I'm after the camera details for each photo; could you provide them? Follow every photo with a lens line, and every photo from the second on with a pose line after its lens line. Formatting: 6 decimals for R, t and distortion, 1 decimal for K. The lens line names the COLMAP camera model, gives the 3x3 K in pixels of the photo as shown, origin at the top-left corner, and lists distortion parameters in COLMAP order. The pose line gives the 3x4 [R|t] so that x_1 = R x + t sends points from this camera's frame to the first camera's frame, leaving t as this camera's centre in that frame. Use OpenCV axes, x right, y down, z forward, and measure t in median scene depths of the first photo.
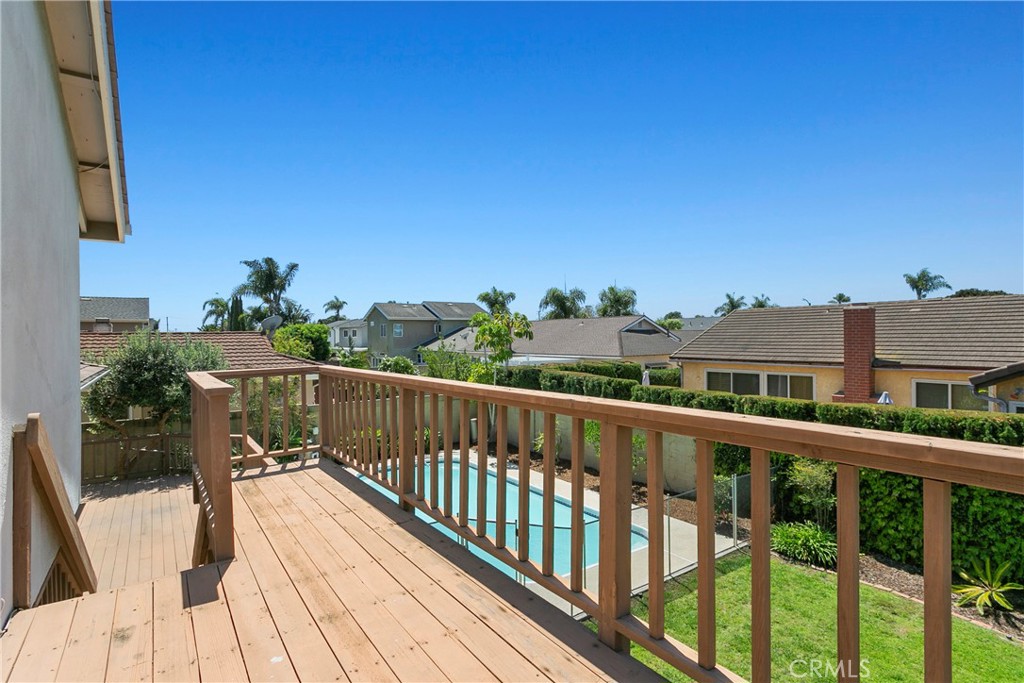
lens RADIAL K [[510.5, 0, 507.6], [0, 510.5, 339.9], [0, 0, 1]] dist [-0.020004, 0.012667]
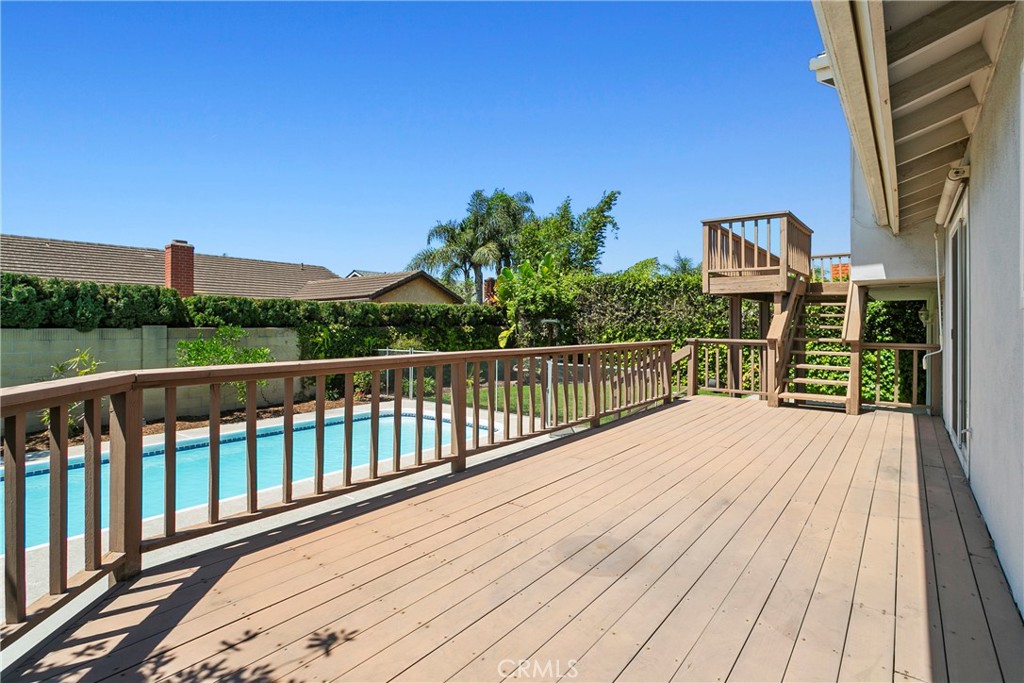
lens RADIAL K [[501.1, 0, 513.3], [0, 501.1, 319.0], [0, 0, 1]] dist [-0.028303, 0.017070]
pose [[-0.286133, 0.019849, 0.957984, -0.519483], [0.005821, 0.999803, -0.018977, 0.118747], [-0.958172, 0.000146, -0.286192, 0.629056]]
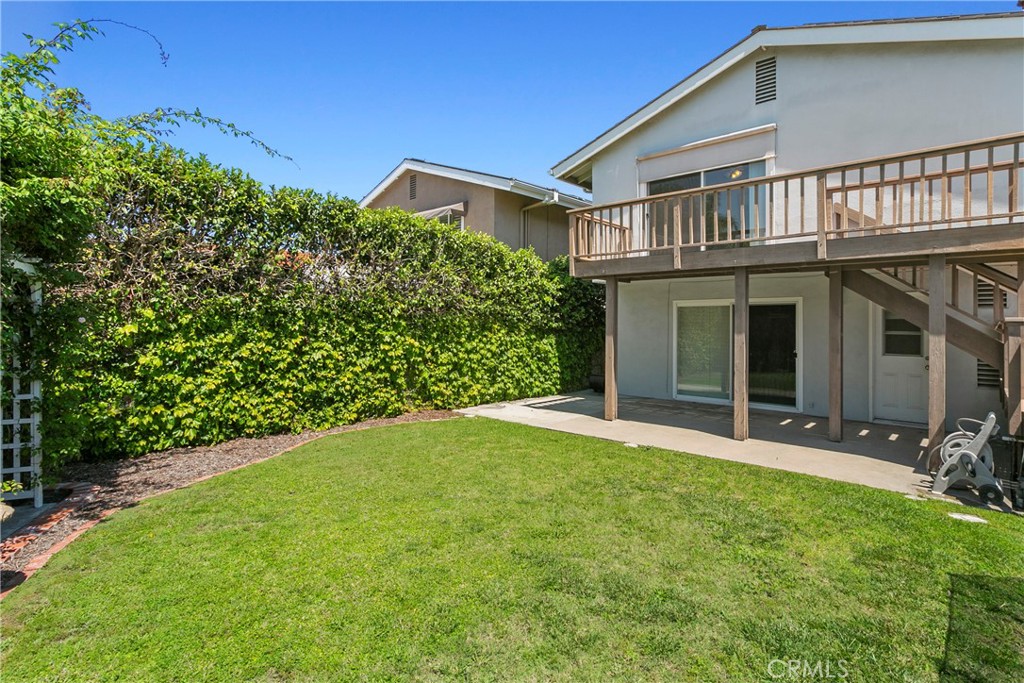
lens RADIAL K [[507.2, 0, 512.8], [0, 507.2, 312.2], [0, 0, 1]] dist [-0.003274, -0.000089]
pose [[-0.977970, -0.000873, -0.208744, 0.263030], [0.002148, 0.999896, -0.014243, 0.130399], [0.208735, -0.014378, -0.977867, 0.547267]]
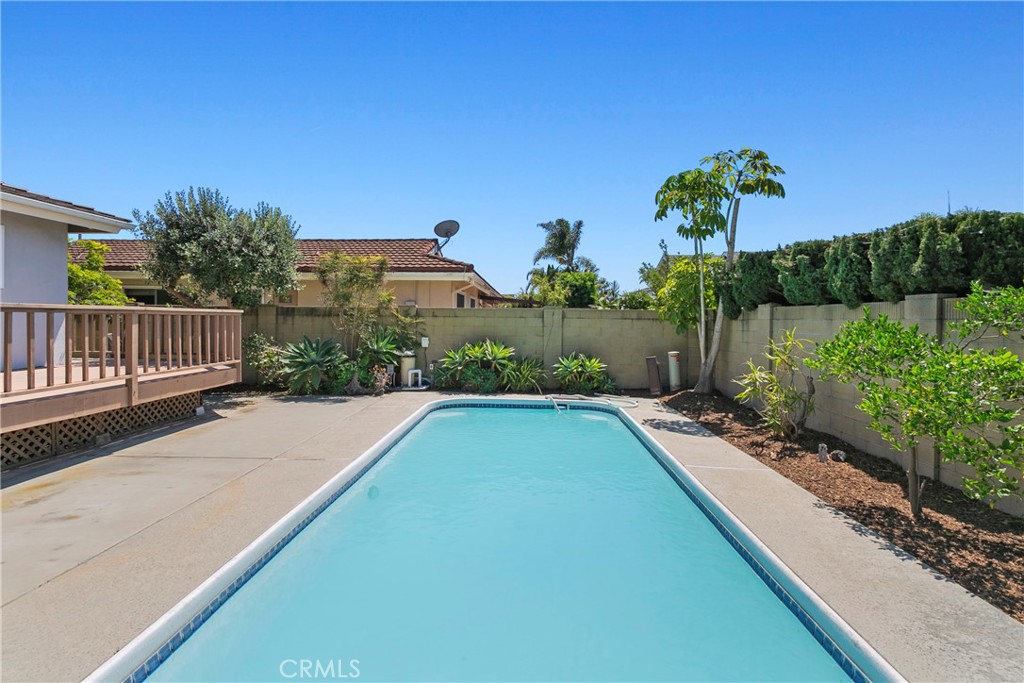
lens RADIAL K [[492.9, 0, 508.0], [0, 492.9, 328.2], [0, 0, 1]] dist [-0.023024, 0.012520]
pose [[0.795860, 0.027745, -0.604844, 0.140212], [-0.020843, 0.999613, 0.018427, 0.133580], [0.605121, -0.002059, 0.796131, 0.474111]]
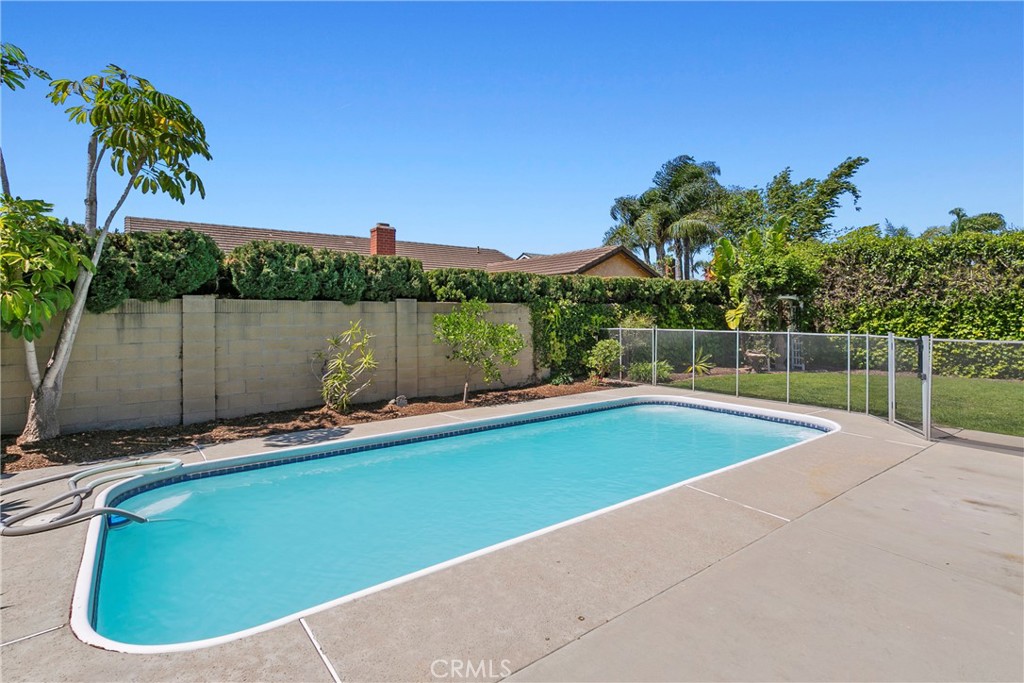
lens RADIAL K [[501.1, 0, 513.3], [0, 501.1, 319.0], [0, 0, 1]] dist [-0.028303, 0.017070]
pose [[-0.037587, -0.000035, 0.999293, -0.397190], [0.009797, 0.999952, 0.000403, 0.135959], [-0.999245, 0.009805, -0.037585, 0.769233]]
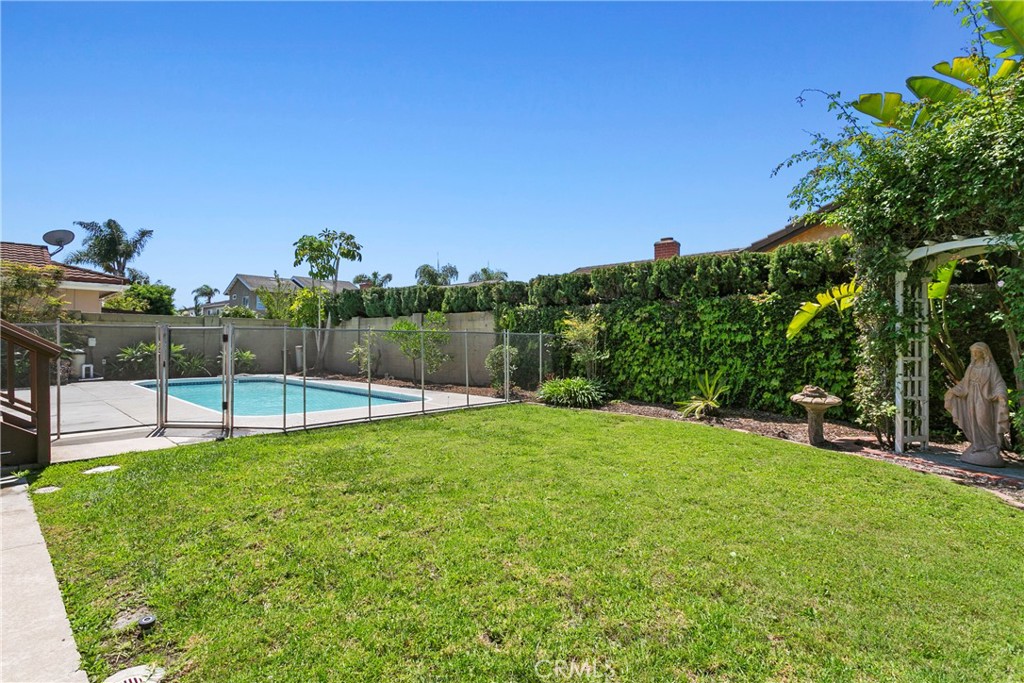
lens RADIAL K [[489.4, 0, 507.3], [0, 489.4, 338.7], [0, 0, 1]] dist [-0.016870, 0.009532]
pose [[0.978322, 0.013928, 0.206620, 0.139300], [-0.011328, 0.999841, -0.013761, 0.165227], [-0.206779, 0.011122, 0.978325, 0.034005]]
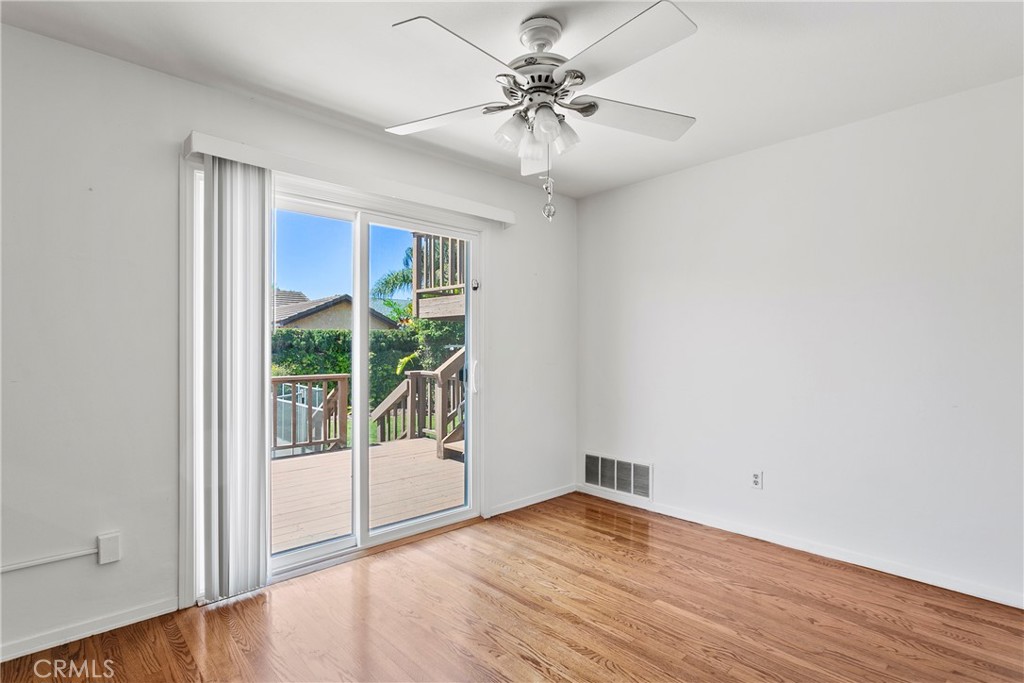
lens RADIAL K [[501.1, 0, 513.3], [0, 501.1, 319.0], [0, 0, 1]] dist [-0.028303, 0.017070]
pose [[-0.151881, 0.065448, 0.986229, -0.527967], [0.005817, 0.997847, -0.065324, 0.114187], [-0.988382, -0.004185, -0.151935, 0.299142]]
